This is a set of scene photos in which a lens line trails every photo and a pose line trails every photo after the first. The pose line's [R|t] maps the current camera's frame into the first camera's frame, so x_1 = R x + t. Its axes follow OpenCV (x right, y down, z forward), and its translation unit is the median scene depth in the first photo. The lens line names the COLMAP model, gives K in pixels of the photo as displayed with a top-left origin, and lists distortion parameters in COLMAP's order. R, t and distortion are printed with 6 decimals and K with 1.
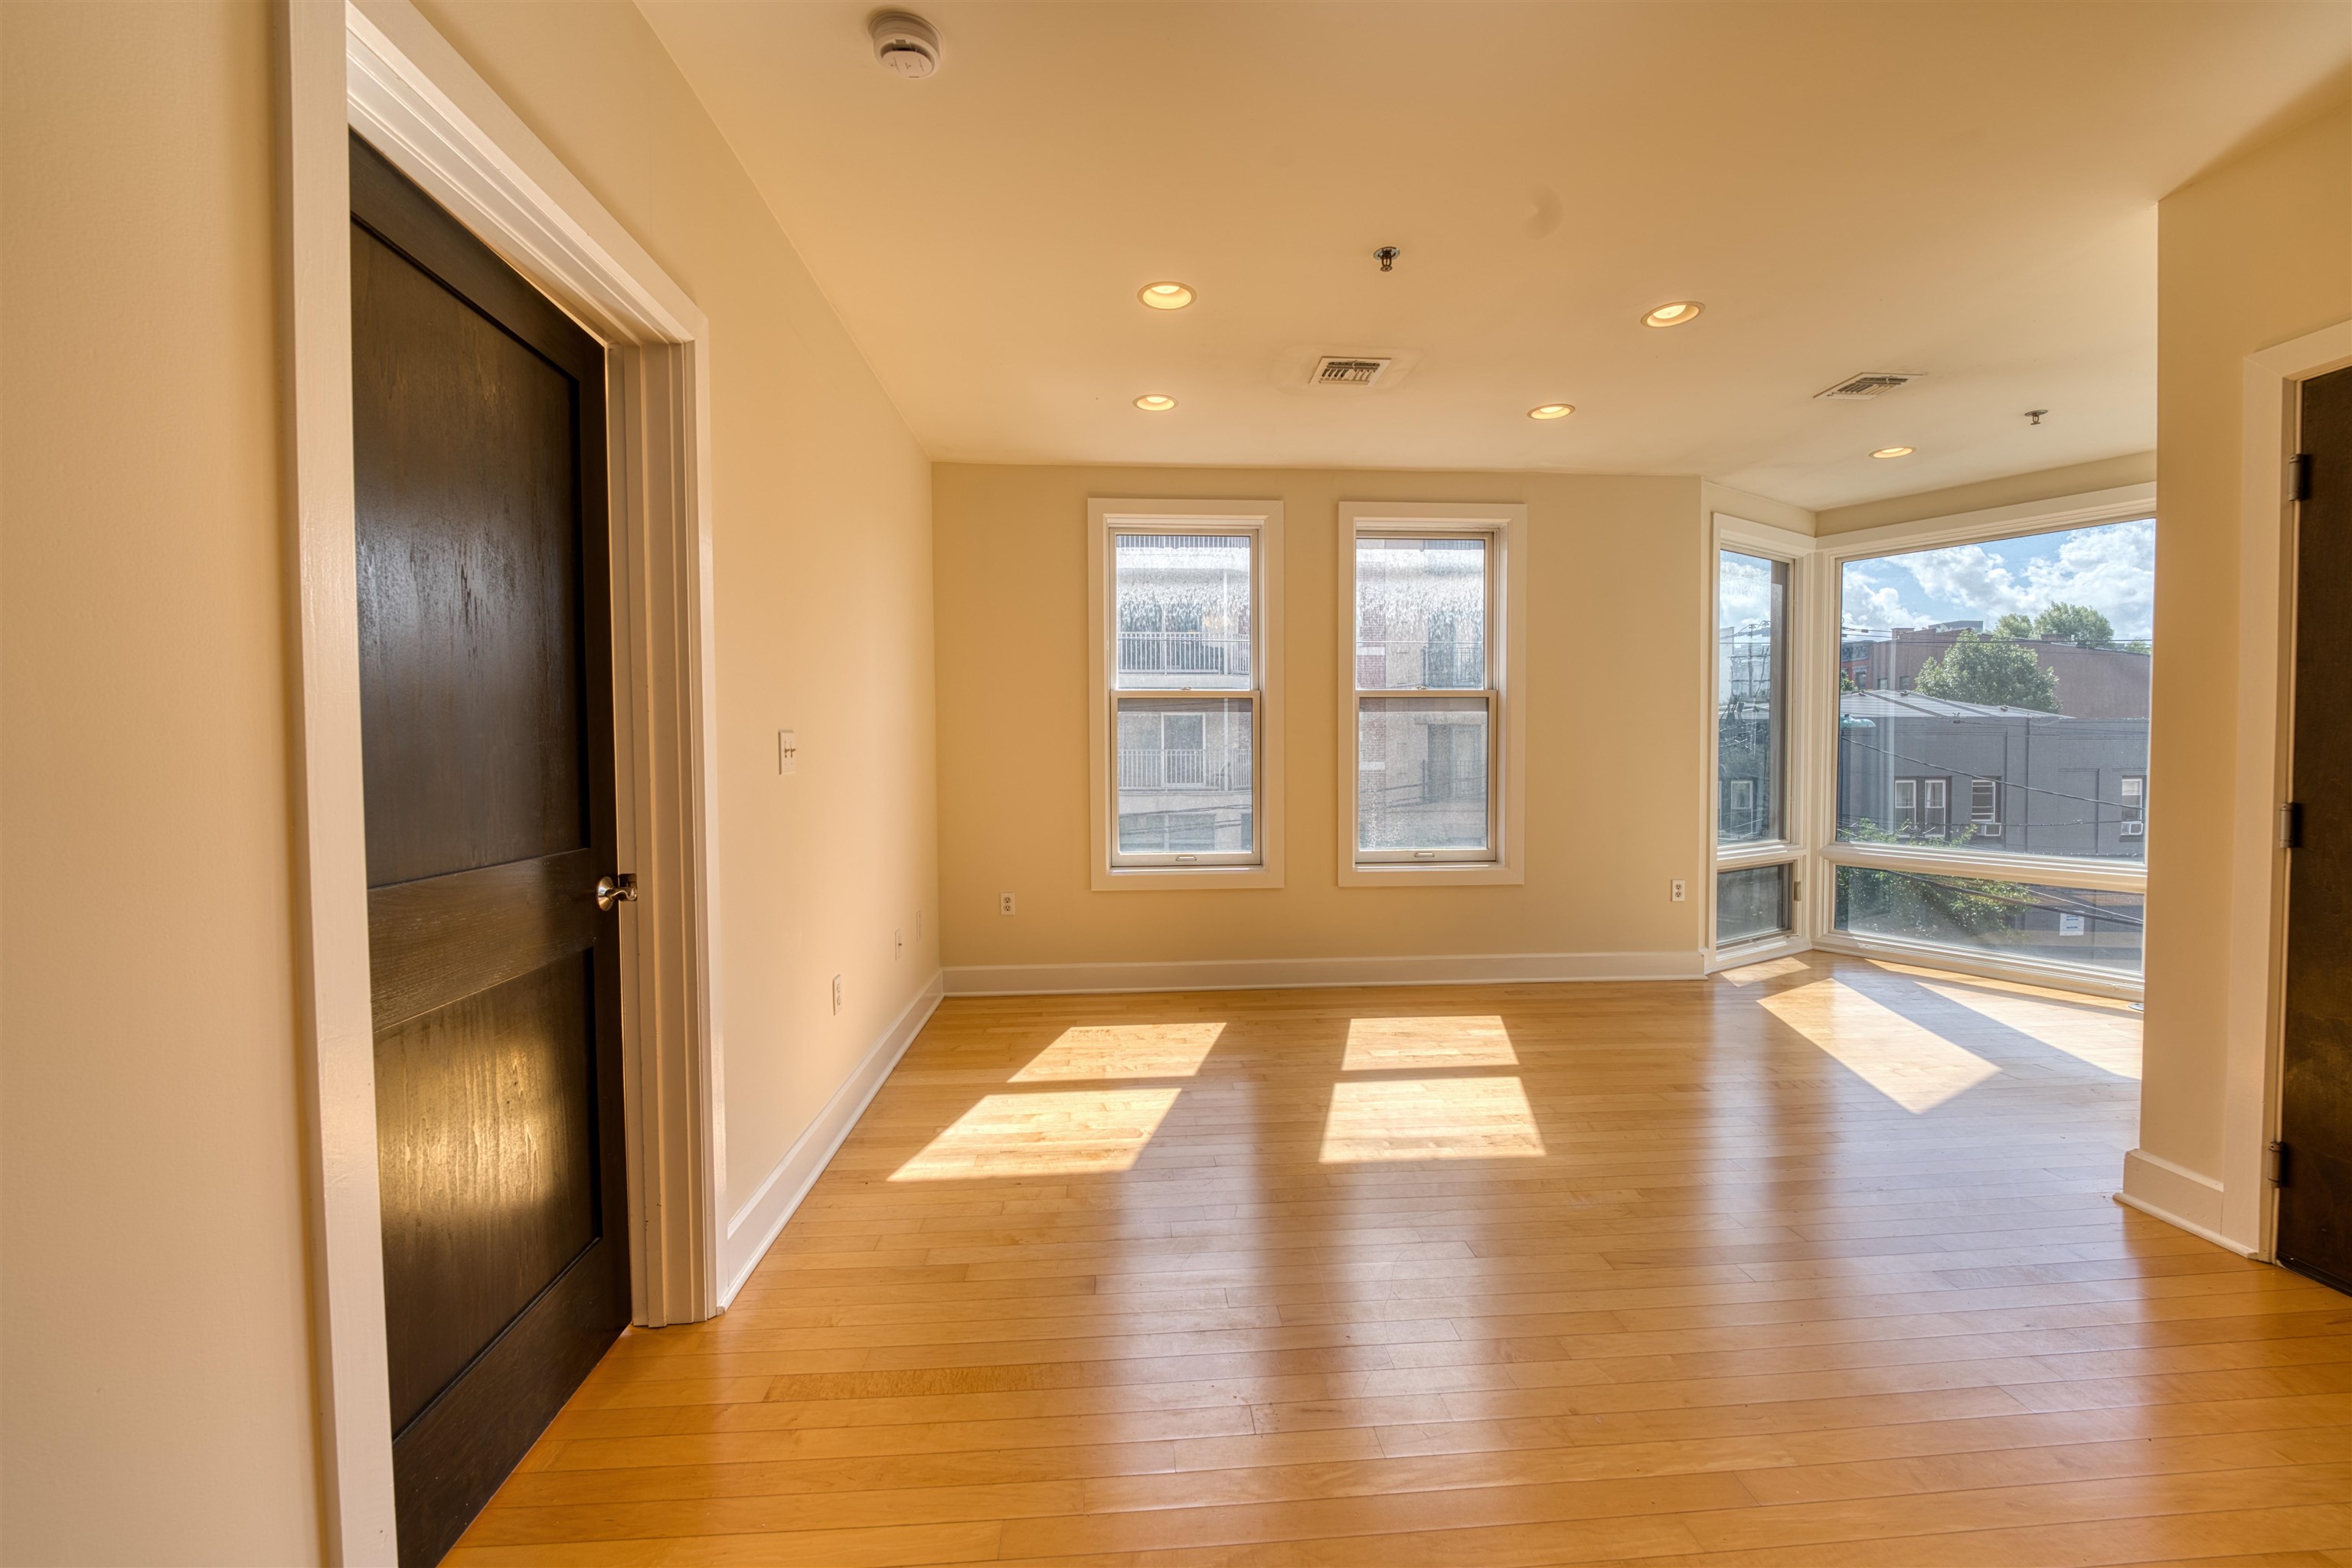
lens RADIAL K [[951.0, 0, 1184.3], [0, 951.0, 781.1], [0, 0, 1]] dist [-0.002639, -0.004231]
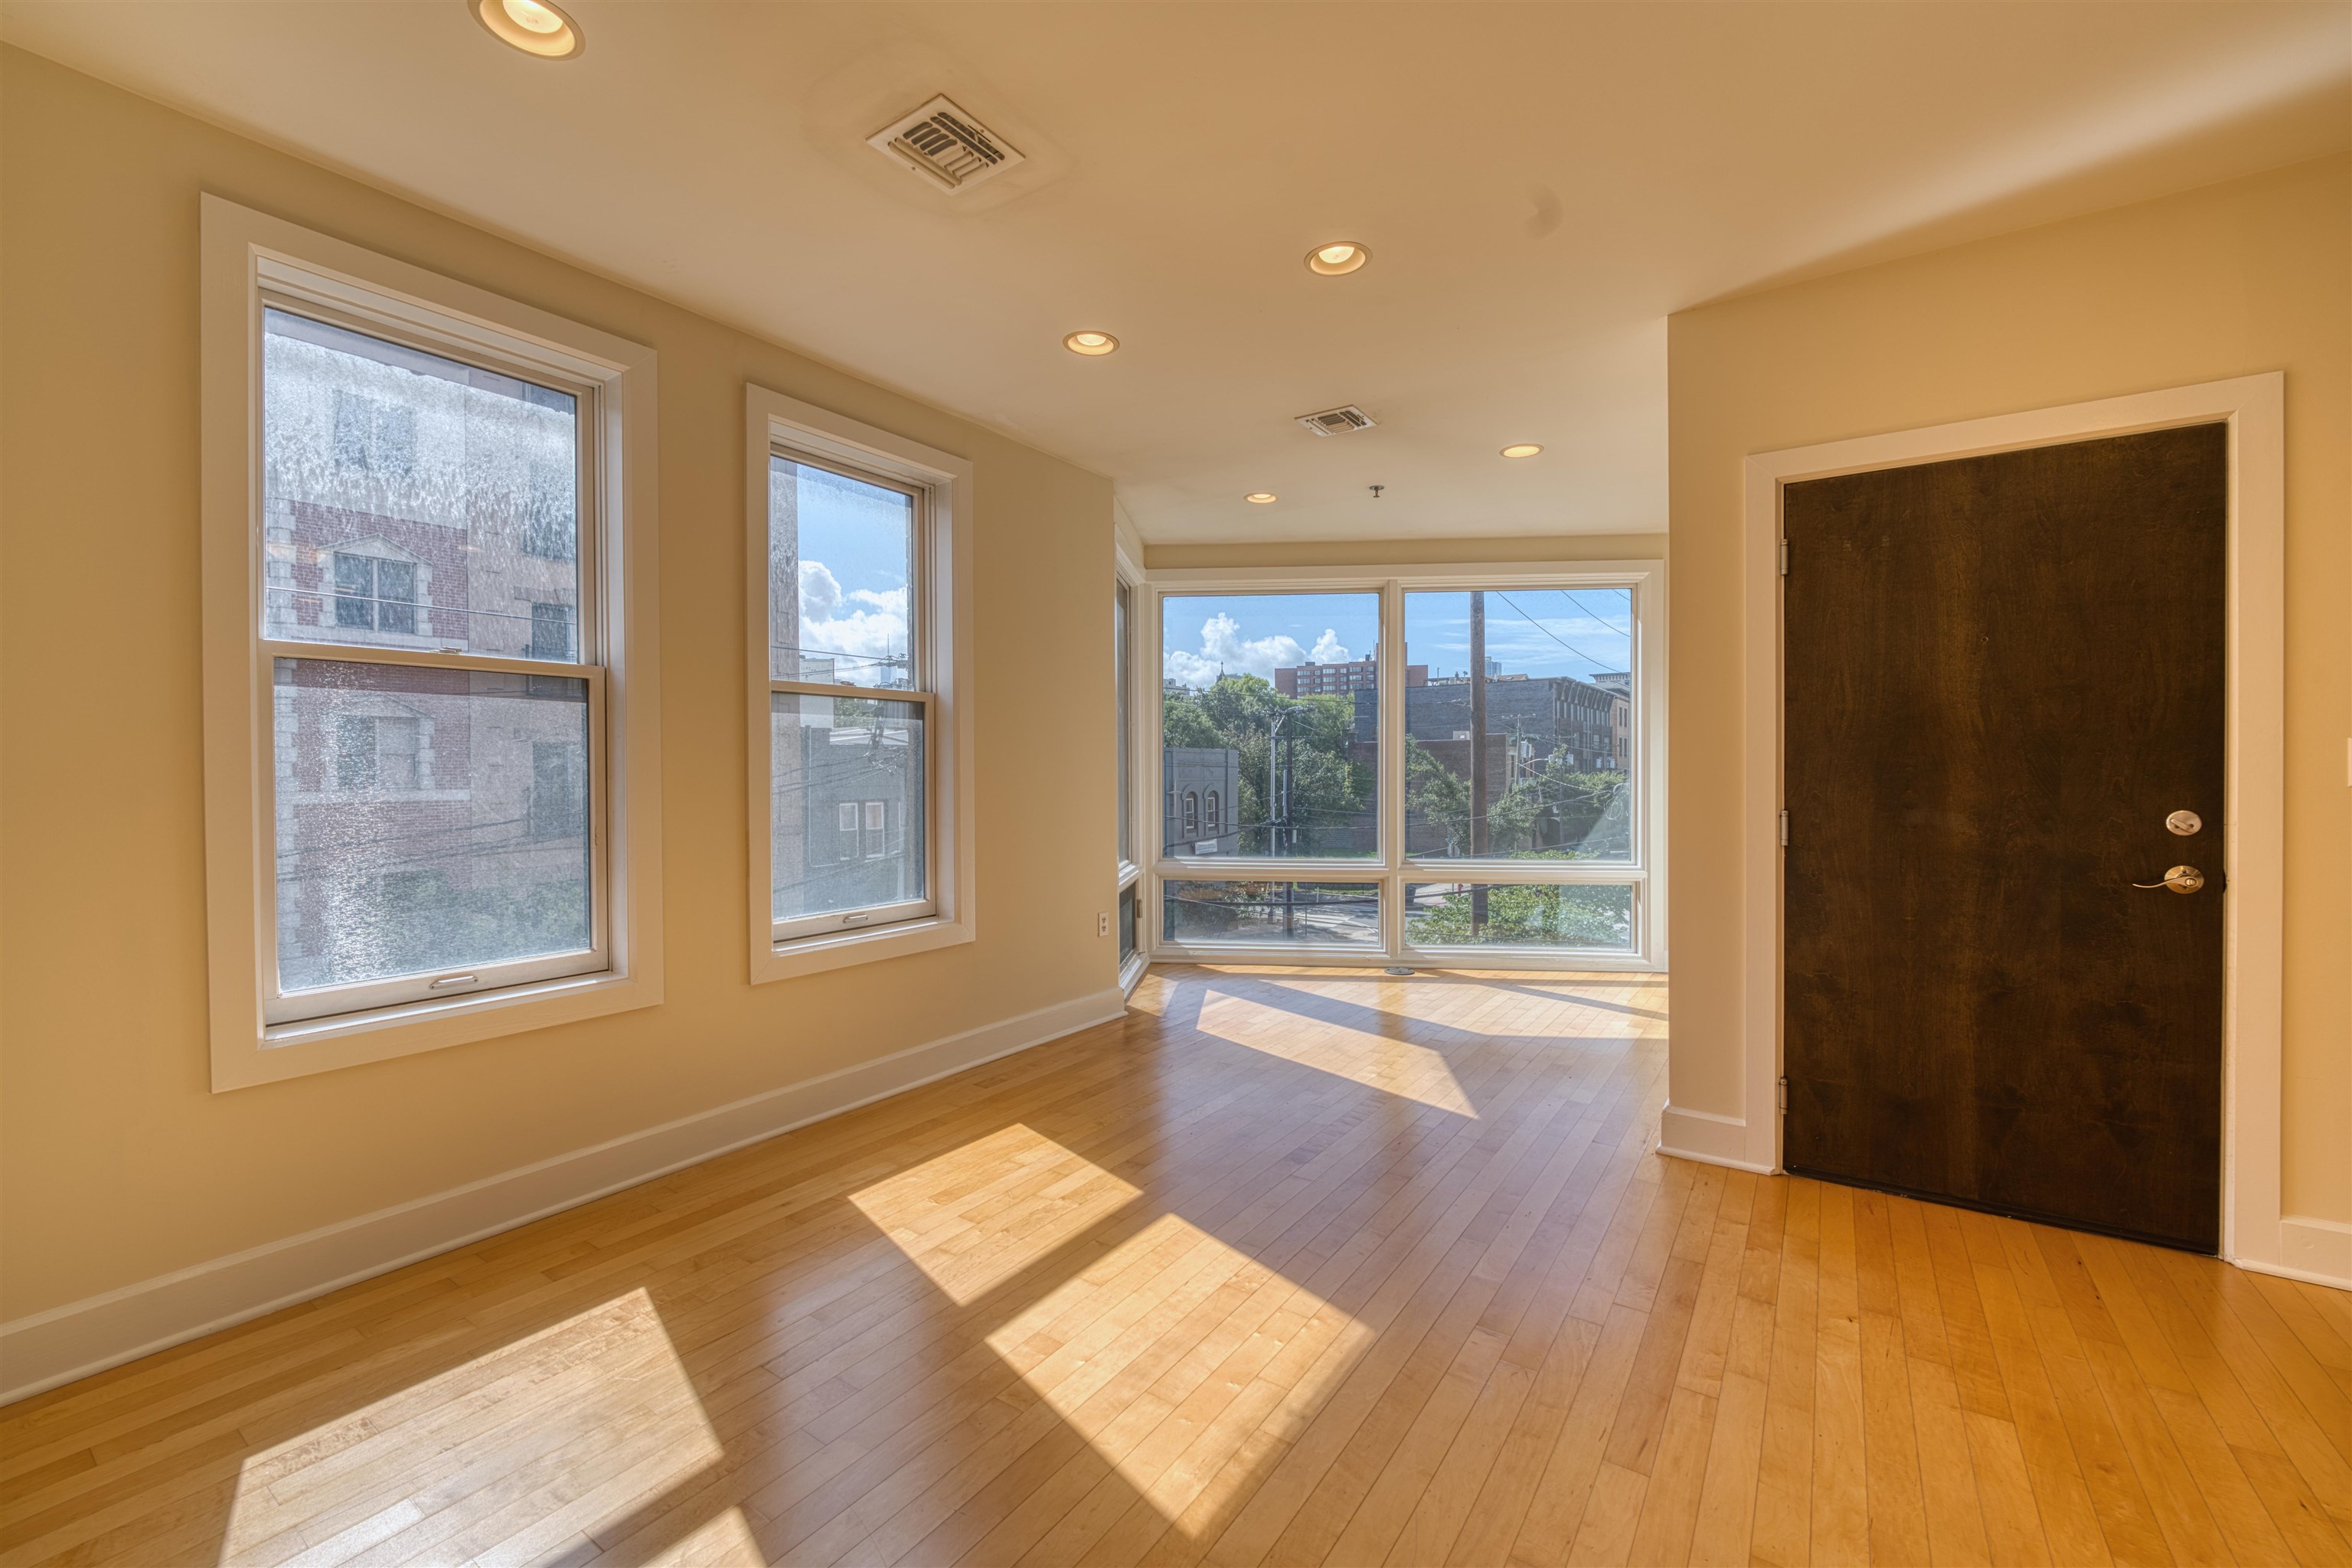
lens RADIAL K [[952.9, 0, 1184.7], [0, 952.9, 782.2], [0, 0, 1]] dist [-0.001125, -0.005456]
pose [[0.620800, -0.007638, 0.783932, -0.159754], [0.026441, 0.999588, -0.011200, -0.010135], [-0.783523, 0.027681, 0.620746, 0.381683]]
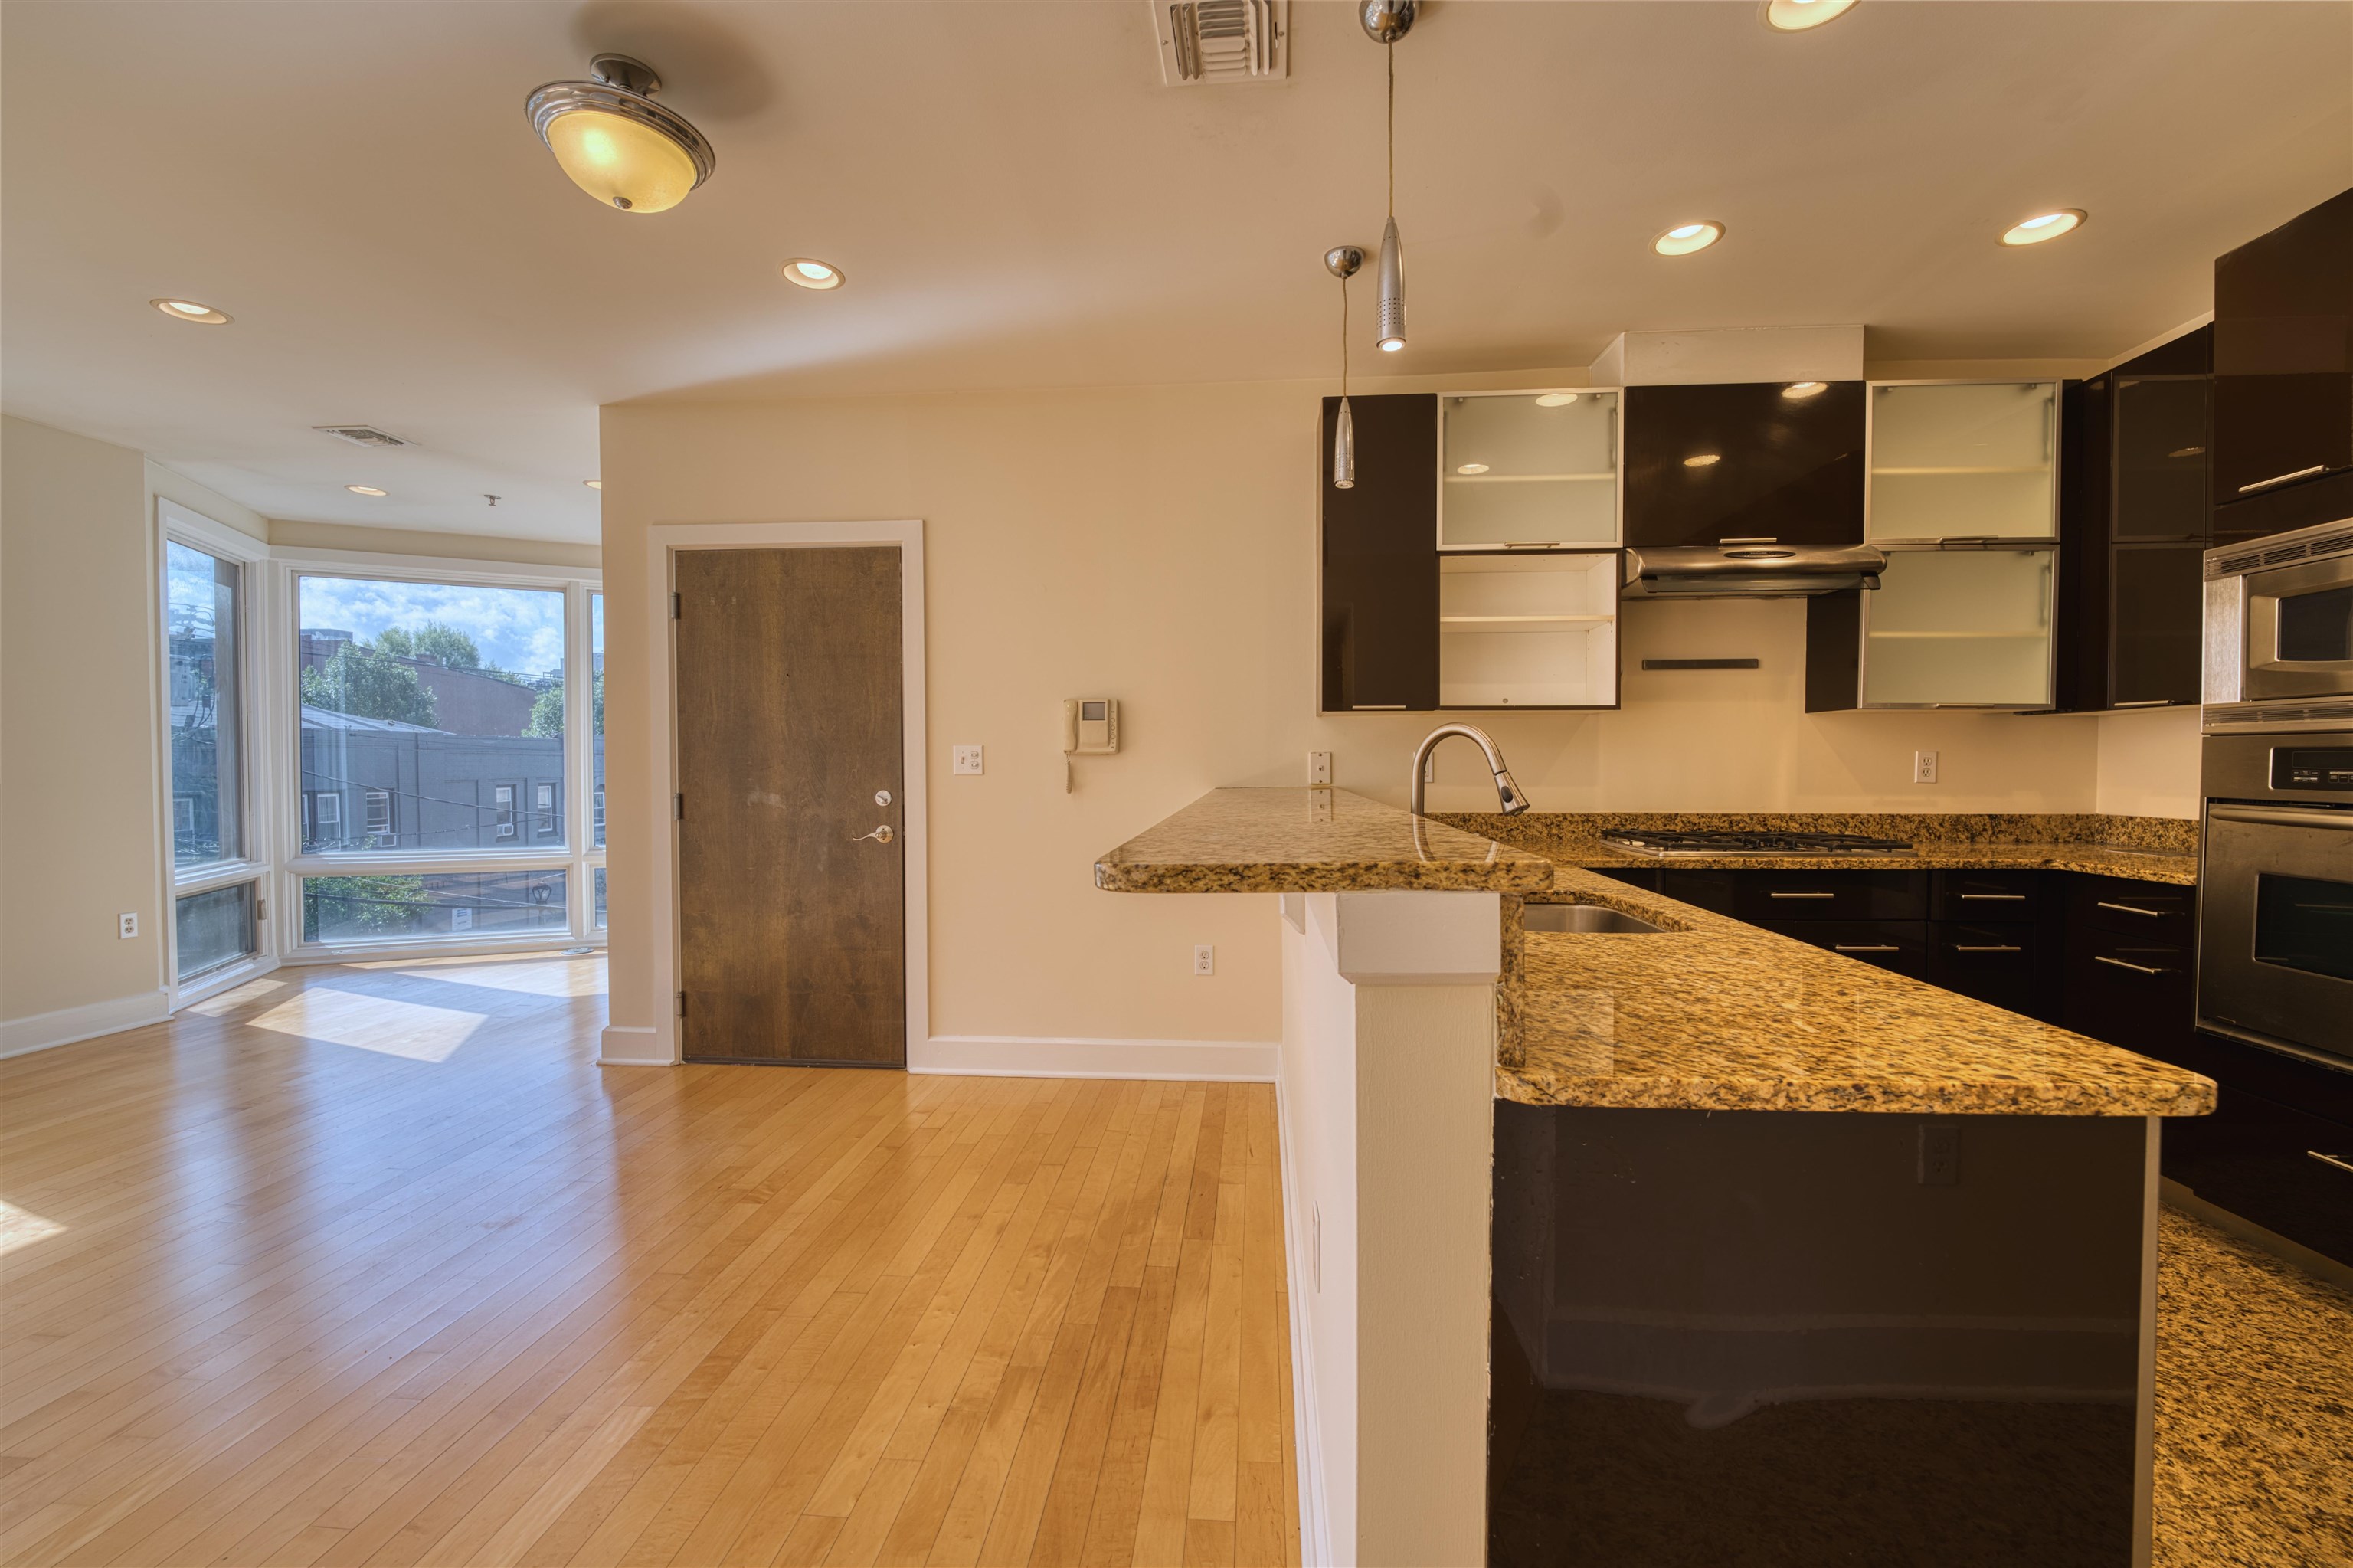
lens RADIAL K [[952.2, 0, 1185.6], [0, 952.2, 780.8], [0, 0, 1]] dist [-0.007303, -0.002541]
pose [[0.149745, -0.016884, 0.988581, -0.185802], [0.030765, 0.999450, 0.012410, 0.003146], [-0.988246, 0.028555, 0.150182, -0.083814]]
